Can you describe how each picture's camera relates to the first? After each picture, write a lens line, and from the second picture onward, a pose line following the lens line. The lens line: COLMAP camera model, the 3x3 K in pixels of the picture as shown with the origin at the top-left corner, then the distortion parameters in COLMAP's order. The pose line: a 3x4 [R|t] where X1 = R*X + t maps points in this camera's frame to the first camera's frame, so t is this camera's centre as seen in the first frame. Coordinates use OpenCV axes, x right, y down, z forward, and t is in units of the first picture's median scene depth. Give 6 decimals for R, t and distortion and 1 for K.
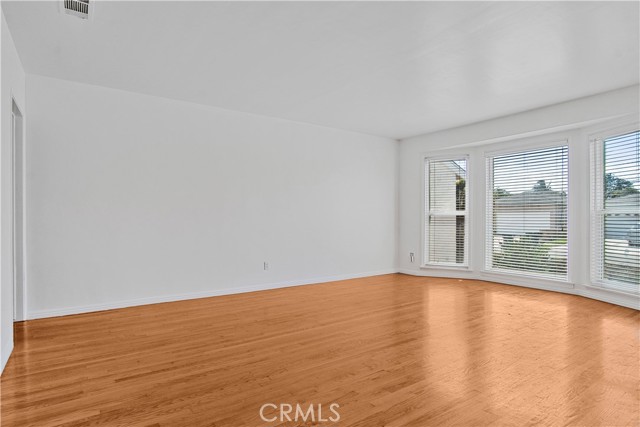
lens RADIAL K [[345.3, 0, 313.2], [0, 345.3, 216.9], [0, 0, 1]] dist [-0.017751, -0.000451]
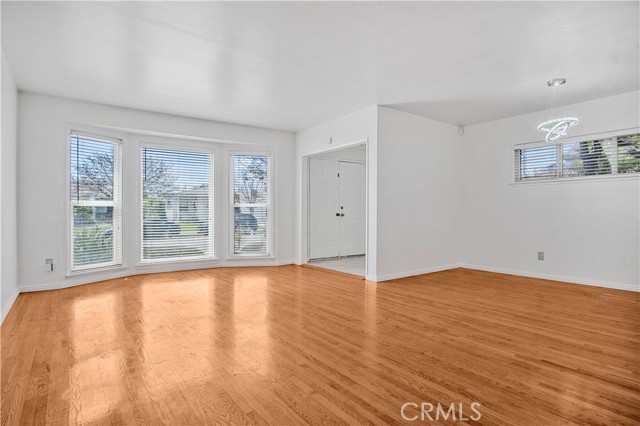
lens RADIAL K [[345.3, 0, 312.9], [0, 345.3, 210.4], [0, 0, 1]] dist [-0.017751, -0.000451]
pose [[-0.011225, -0.002030, 0.999935, -0.938156], [-0.002669, 0.999994, 0.002000, 0.004261], [-0.999933, -0.002646, -0.011230, 1.041162]]
